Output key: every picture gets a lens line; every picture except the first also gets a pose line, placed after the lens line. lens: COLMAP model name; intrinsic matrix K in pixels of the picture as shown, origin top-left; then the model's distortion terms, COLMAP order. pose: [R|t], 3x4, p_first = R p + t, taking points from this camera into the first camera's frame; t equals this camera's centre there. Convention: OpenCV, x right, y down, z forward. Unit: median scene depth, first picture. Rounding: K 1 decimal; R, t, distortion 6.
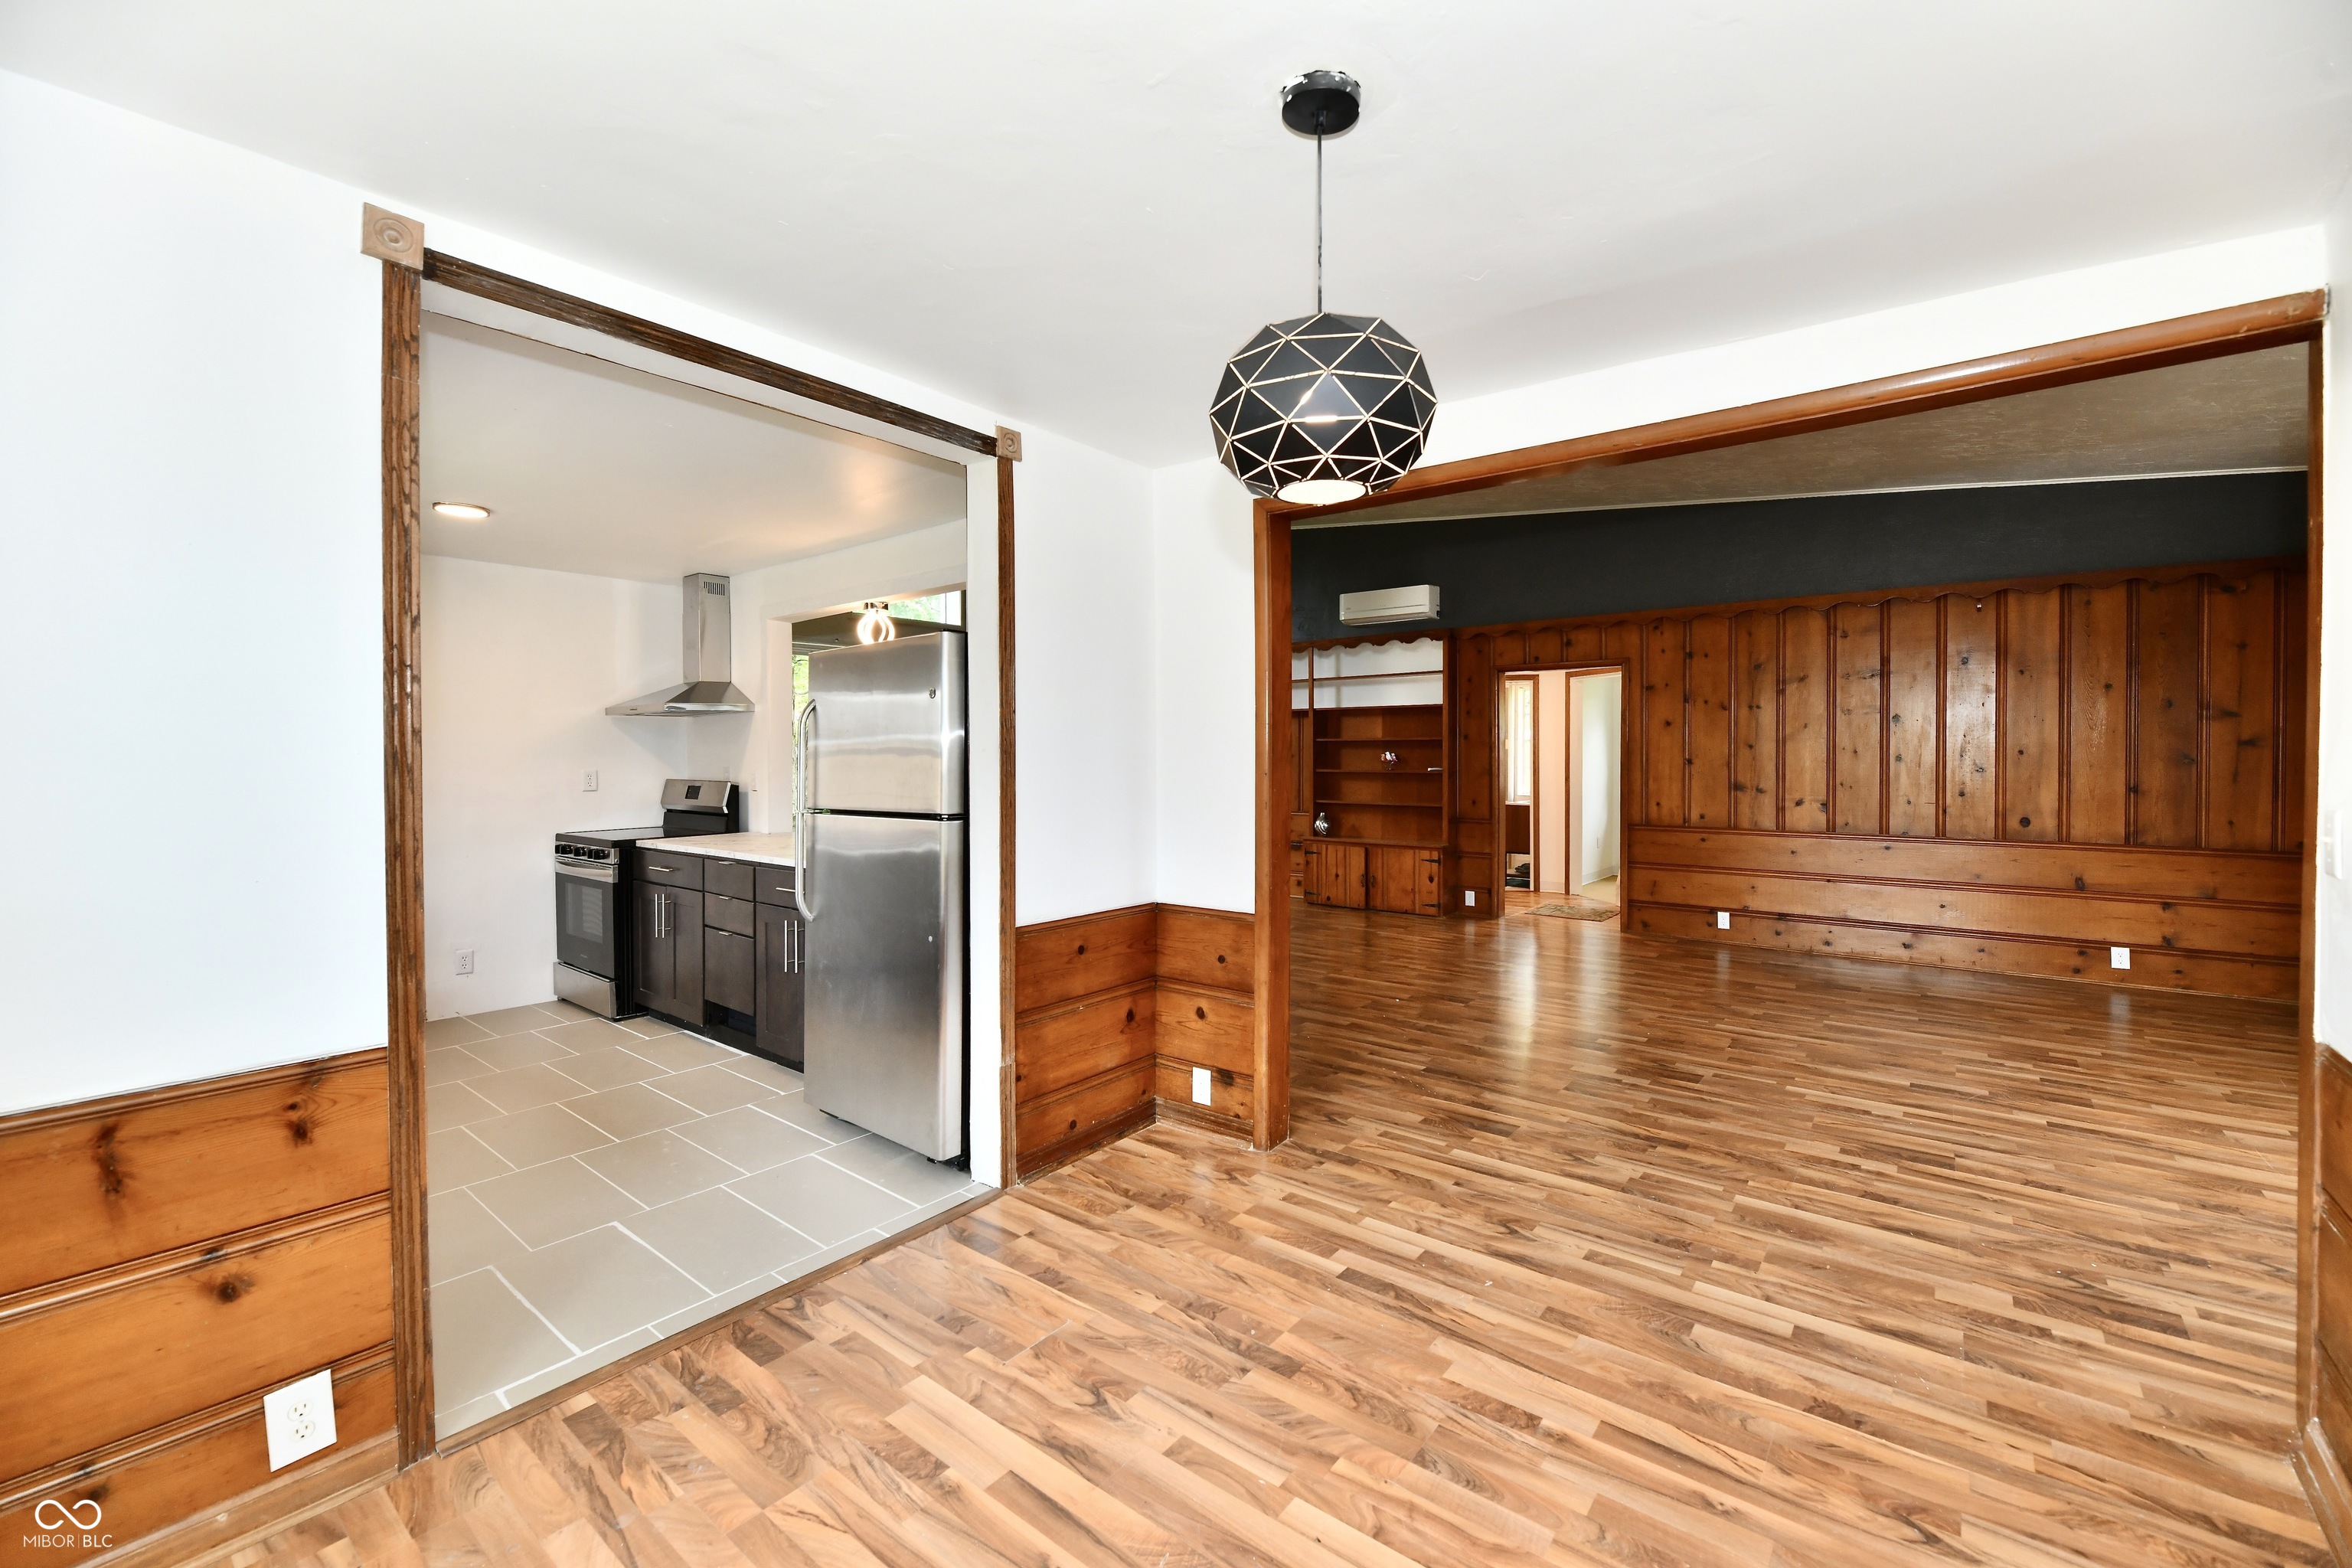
lens RADIAL K [[962.7, 0, 1168.1], [0, 962.7, 764.2], [0, 0, 1]] dist [-0.001301, -0.004162]
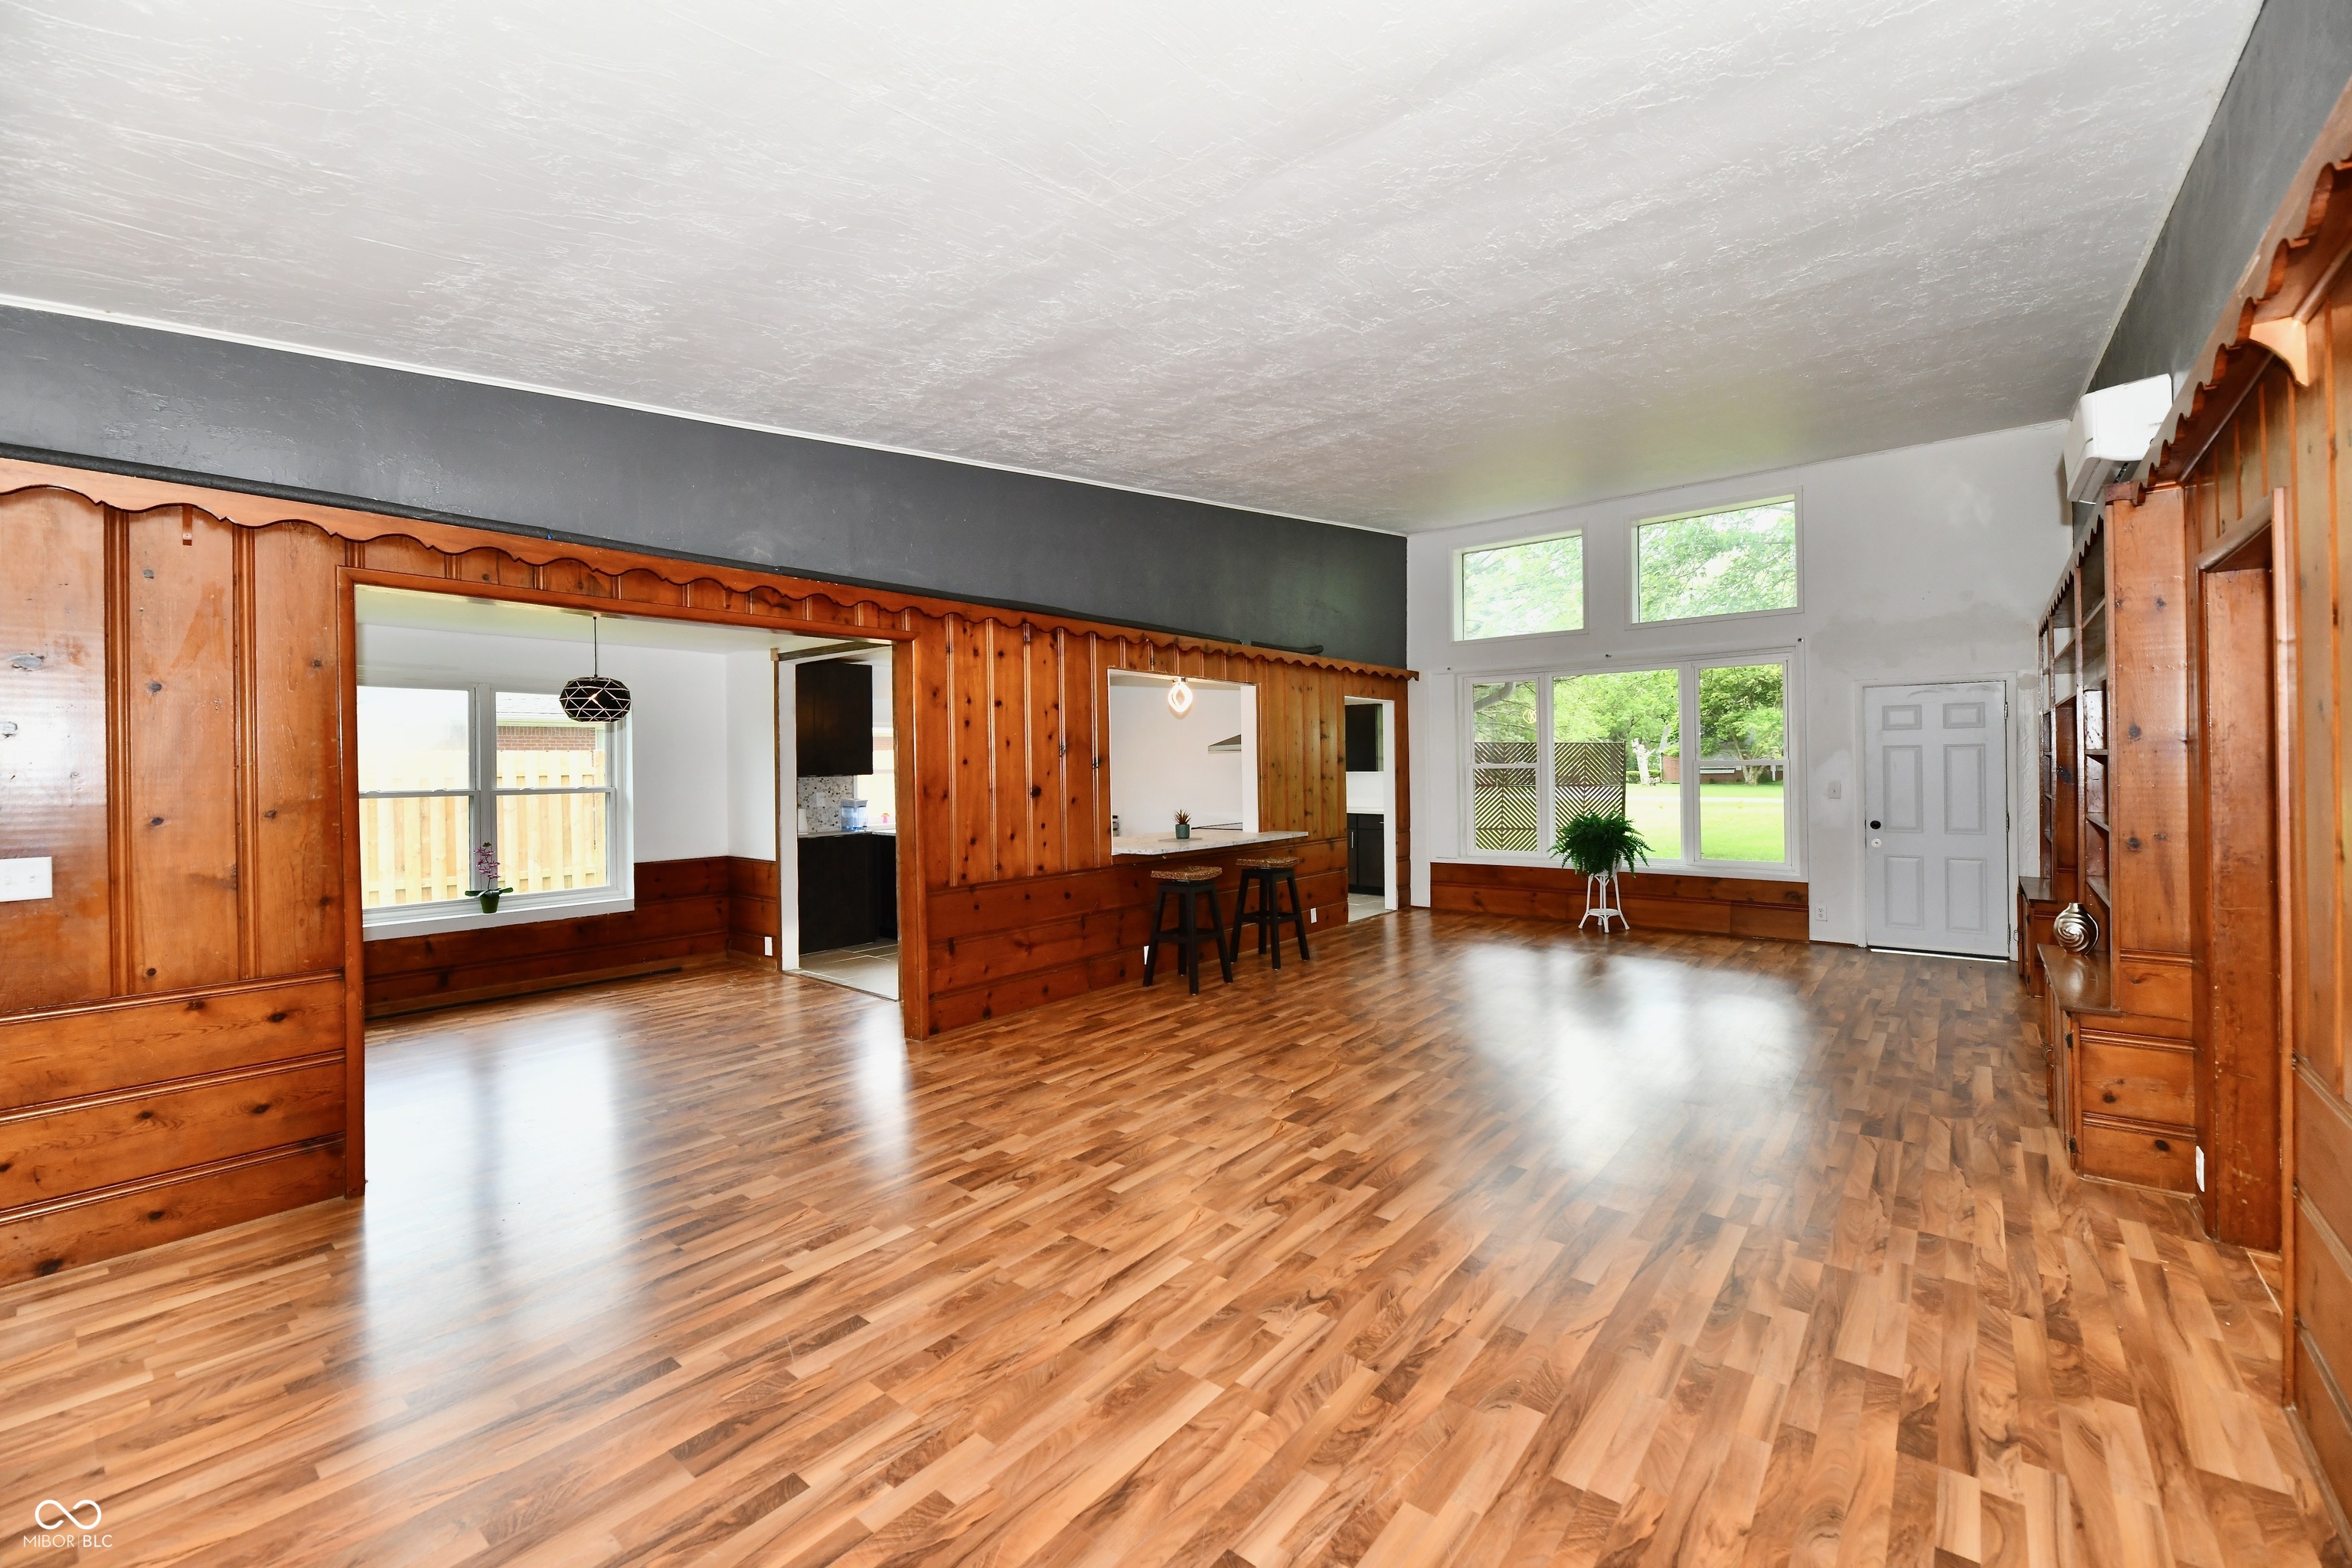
lens RADIAL K [[974.2, 0, 1175.4], [0, 974.2, 762.4], [0, 0, 1]] dist [-0.000009, -0.004294]
pose [[-0.006894, 0.002352, -0.999973, 1.320017], [0.003950, 0.999989, 0.002325, -0.046953], [0.999968, -0.003934, -0.006904, 1.116720]]
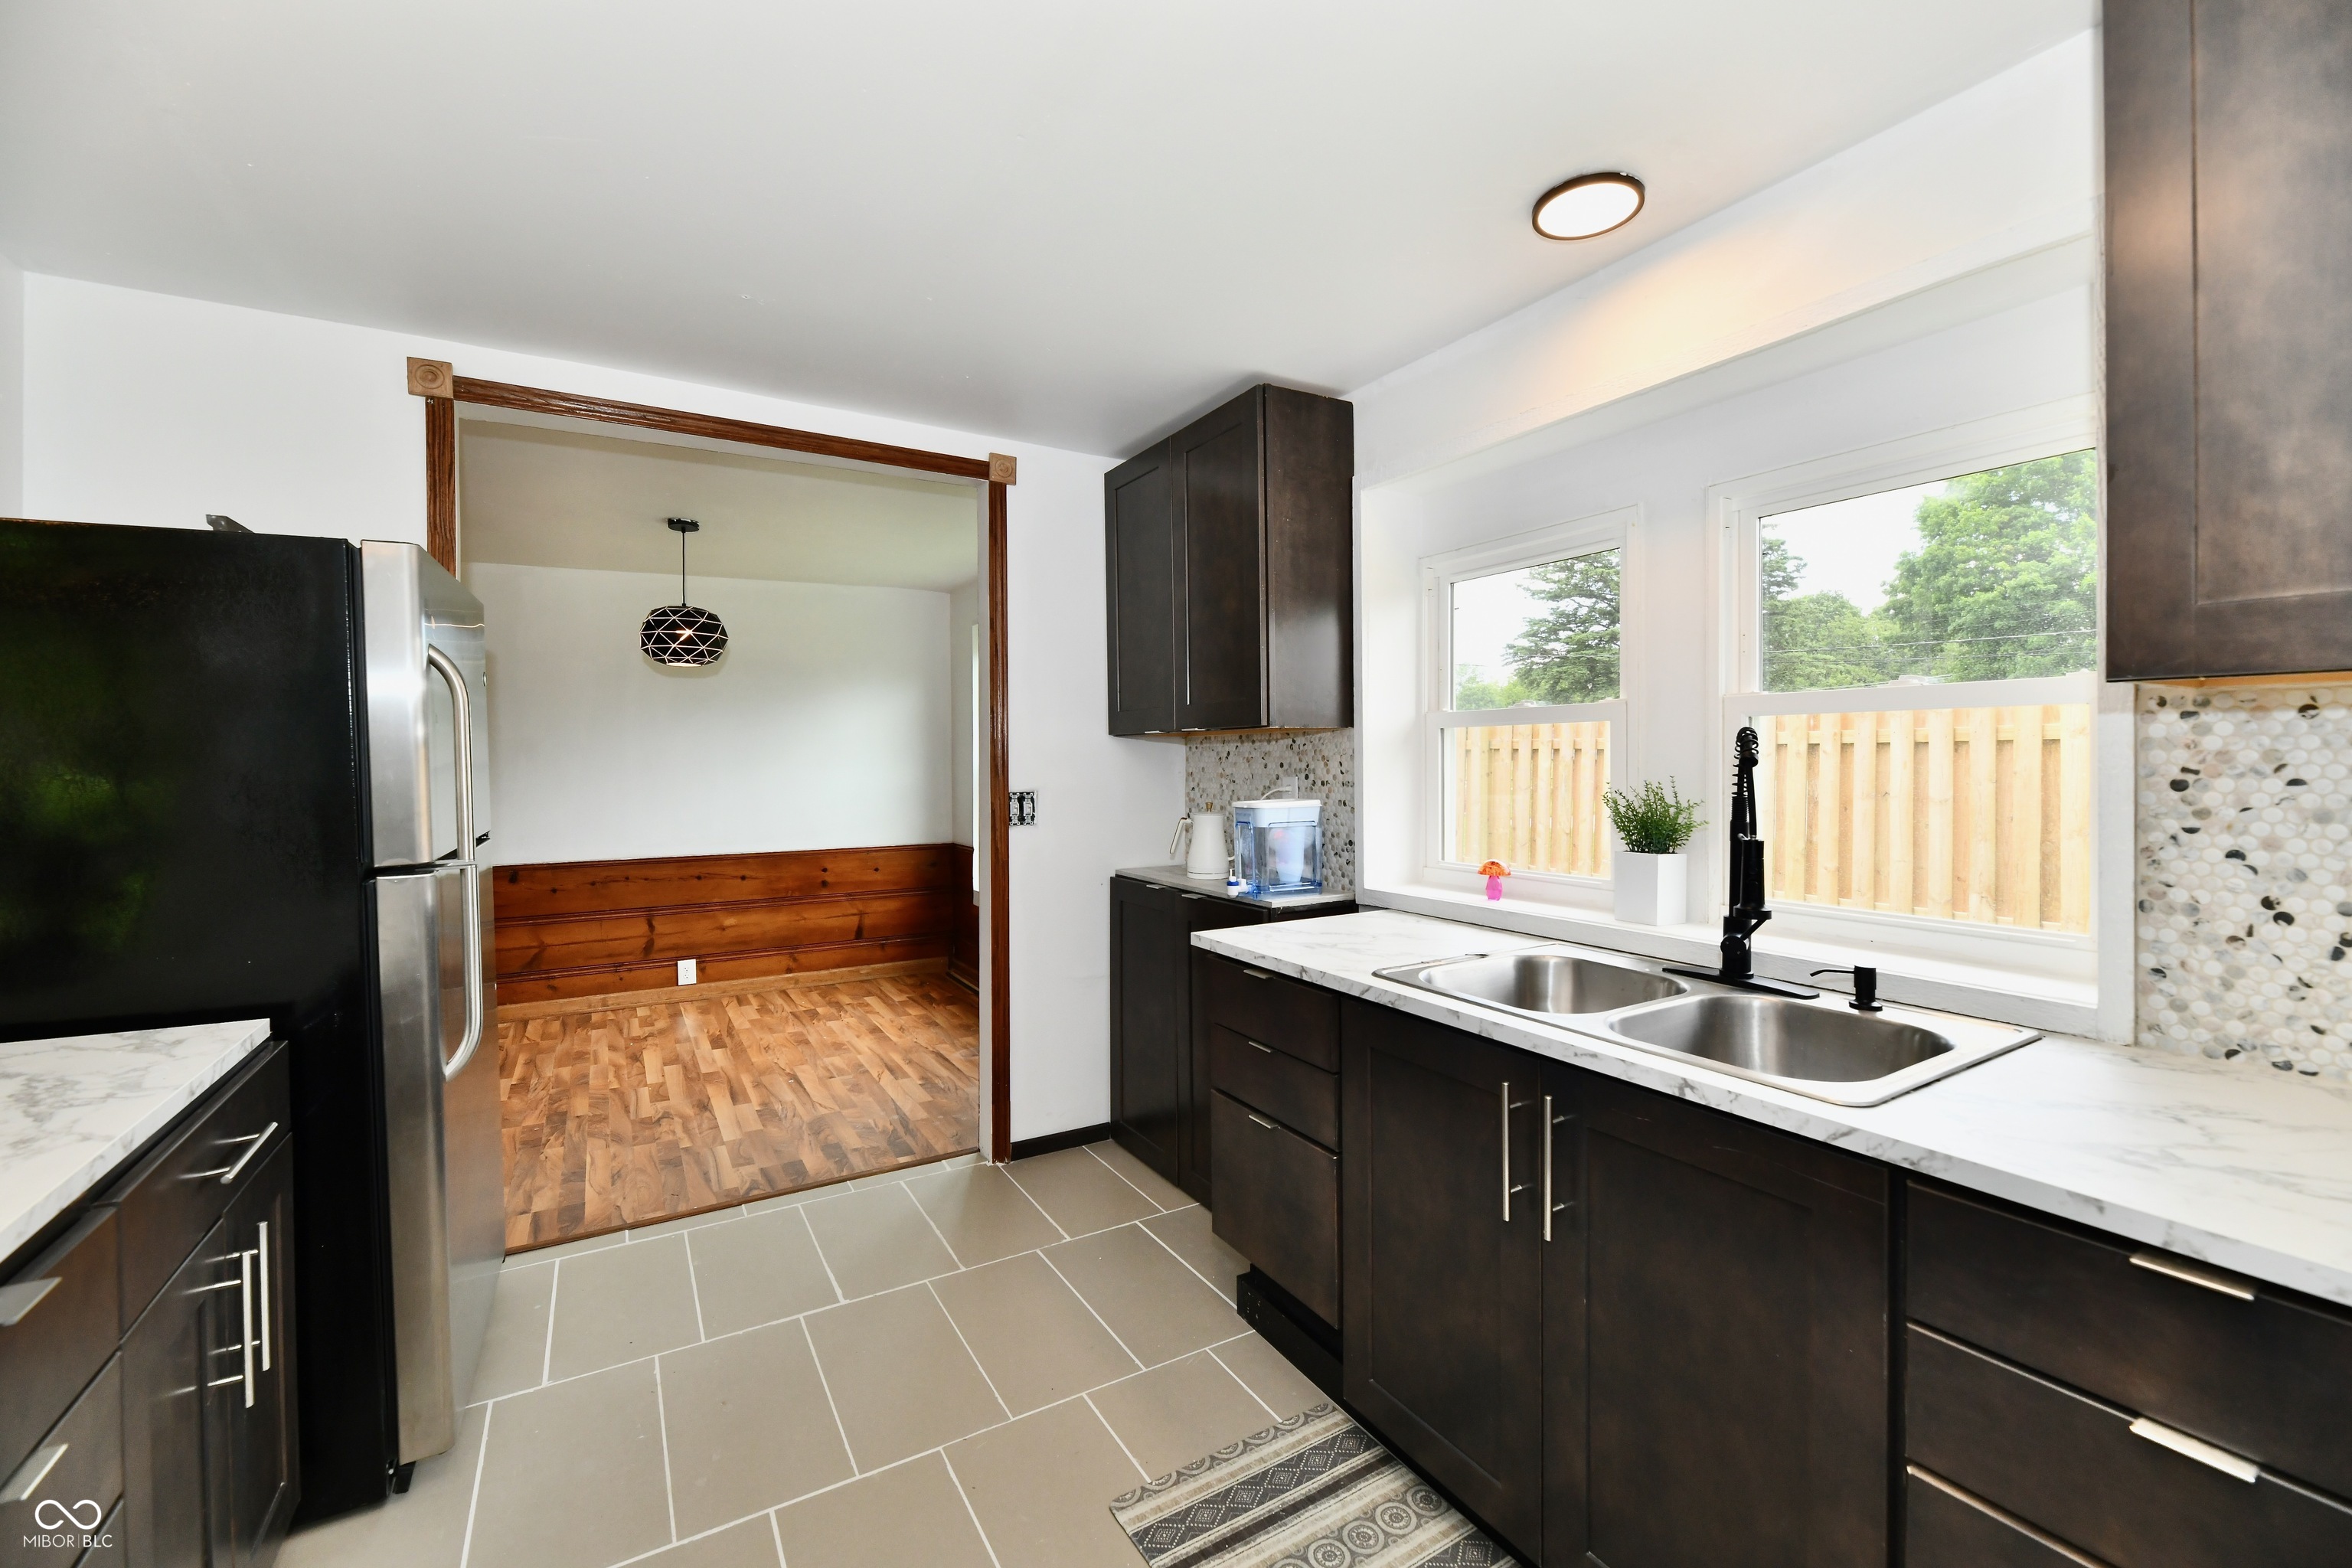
lens RADIAL K [[962.7, 0, 1168.1], [0, 962.7, 764.2], [0, 0, 1]] dist [-0.001301, -0.004162]
pose [[-0.936673, 0.006252, 0.350148, -0.751292], [0.011537, 0.999849, 0.013012, -0.005853], [-0.350014, 0.016228, -0.936604, 1.105246]]
